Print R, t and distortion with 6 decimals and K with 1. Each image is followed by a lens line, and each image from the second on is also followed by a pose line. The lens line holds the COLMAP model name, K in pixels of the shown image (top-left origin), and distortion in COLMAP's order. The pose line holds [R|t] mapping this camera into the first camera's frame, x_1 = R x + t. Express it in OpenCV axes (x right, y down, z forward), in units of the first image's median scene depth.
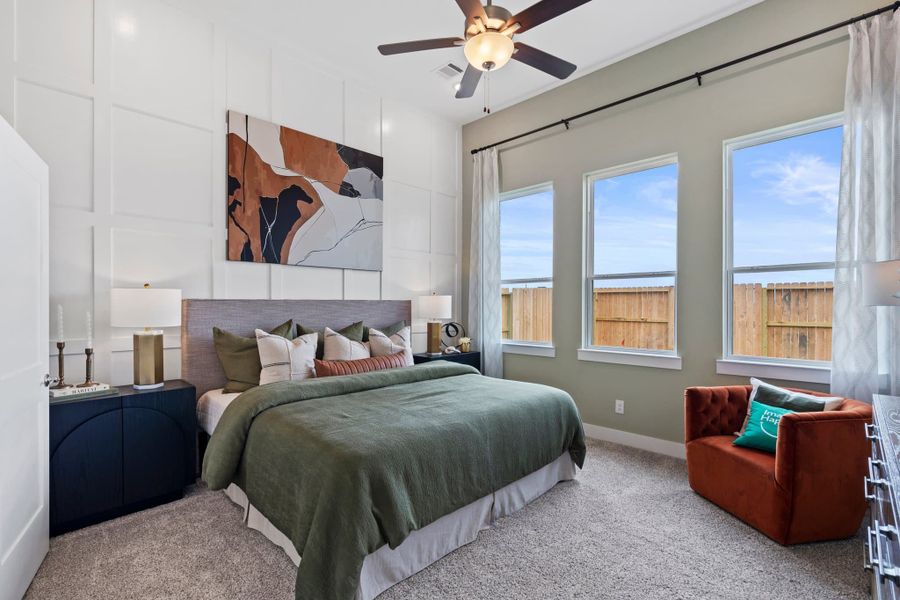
lens RADIAL K [[412.3, 0, 450.6], [0, 412.3, 306.3], [0, 0, 1]] dist [-0.004957, 0.001838]
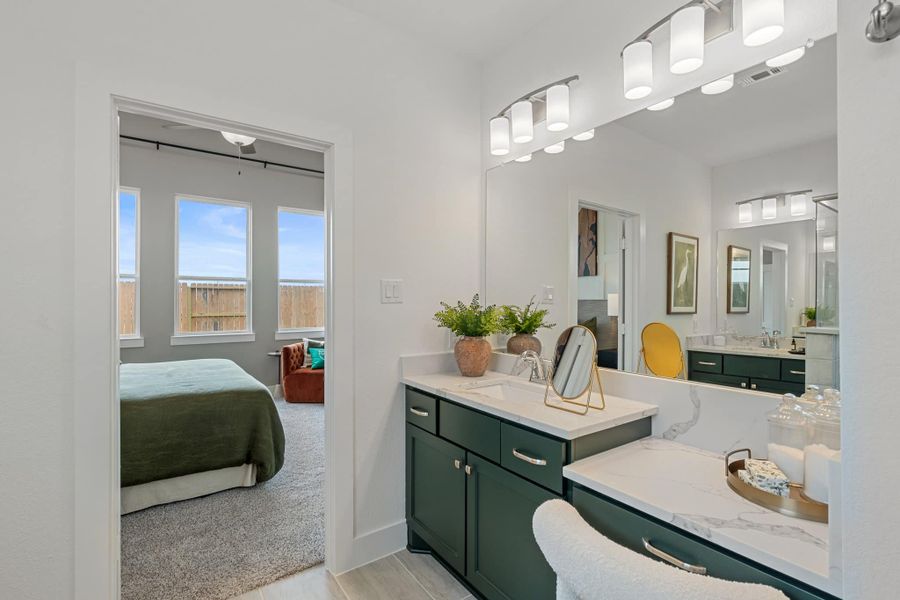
lens RADIAL K [[412.3, 0, 450.3], [0, 412.3, 302.1], [0, 0, 1]] dist [-0.004957, 0.001838]
pose [[0.177712, -0.001447, 0.984082, -0.355861], [-0.000850, 0.999998, 0.001623, -0.000444], [-0.984082, -0.001125, 0.177710, -0.011117]]
